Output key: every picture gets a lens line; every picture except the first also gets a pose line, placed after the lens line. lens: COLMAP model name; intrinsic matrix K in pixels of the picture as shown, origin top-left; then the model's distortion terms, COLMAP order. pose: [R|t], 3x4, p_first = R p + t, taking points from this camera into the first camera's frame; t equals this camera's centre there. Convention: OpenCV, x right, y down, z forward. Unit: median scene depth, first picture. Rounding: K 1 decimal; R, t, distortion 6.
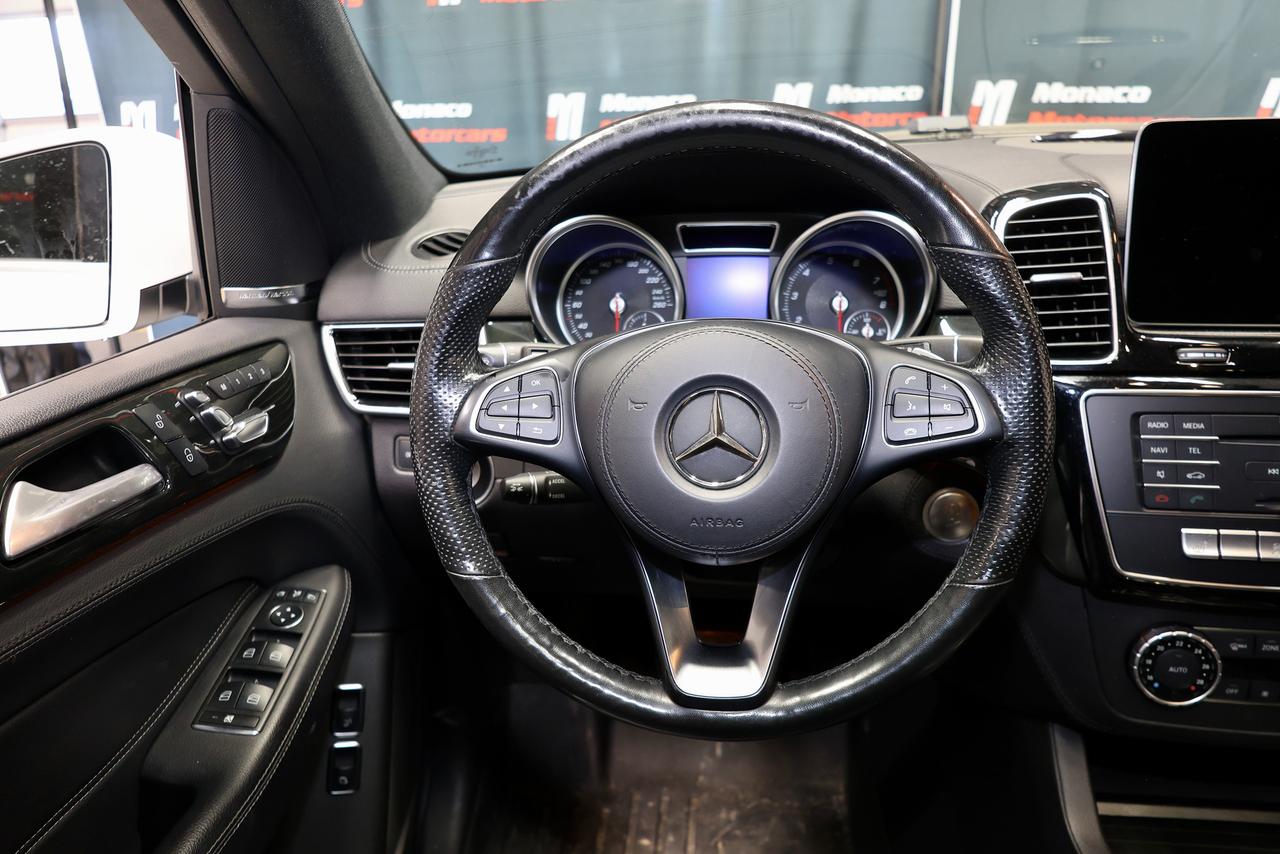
lens RADIAL K [[885.9, 0, 637.4], [0, 885.9, 423.7], [0, 0, 1]] dist [-0.022830, 0.017868]
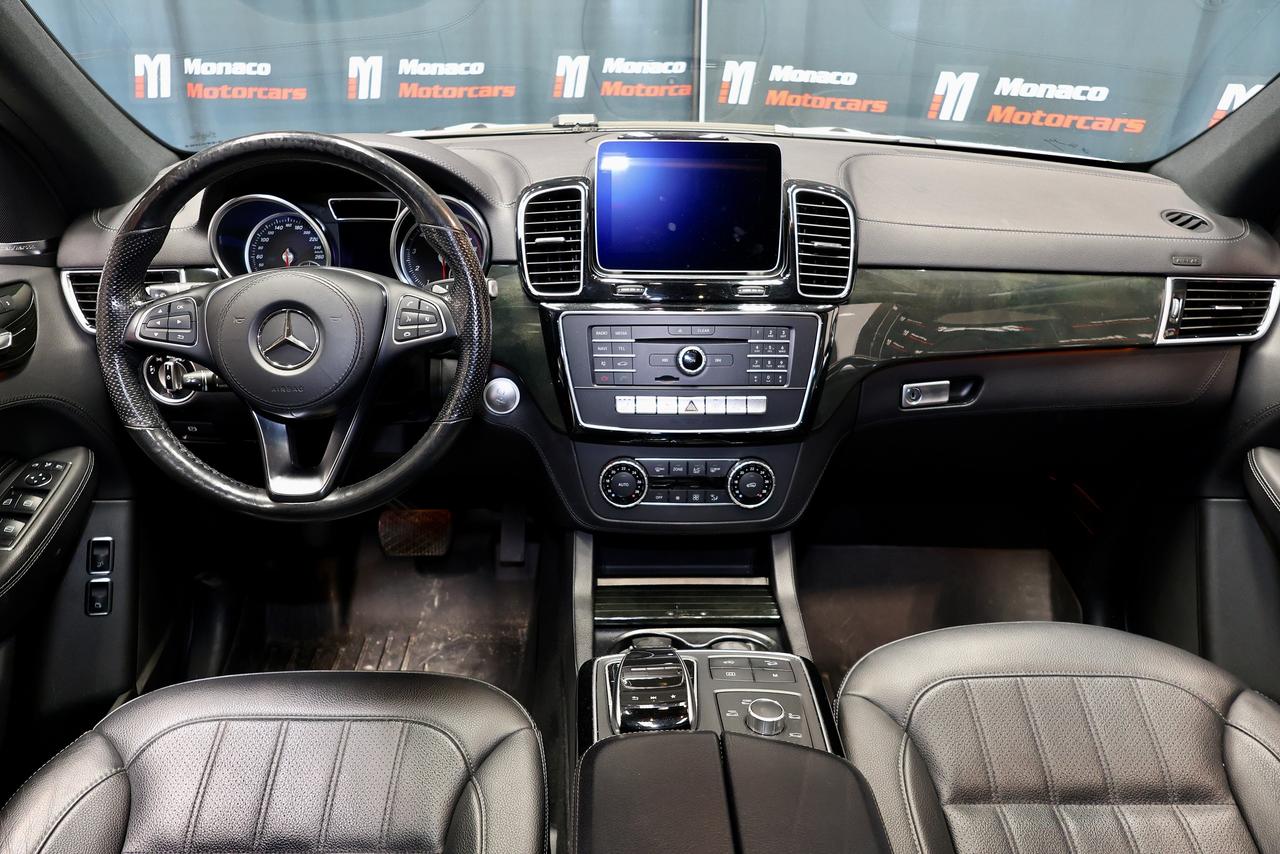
lens RADIAL K [[885.9, 0, 646.7], [0, 885.9, 428.9], [0, 0, 1]] dist [-0.022830, 0.017868]
pose [[0.989136, -0.022447, 0.145278, 0.367842], [0.013505, 0.997970, 0.062243, 0.065561], [-0.146380, -0.059605, 0.987431, -0.535585]]
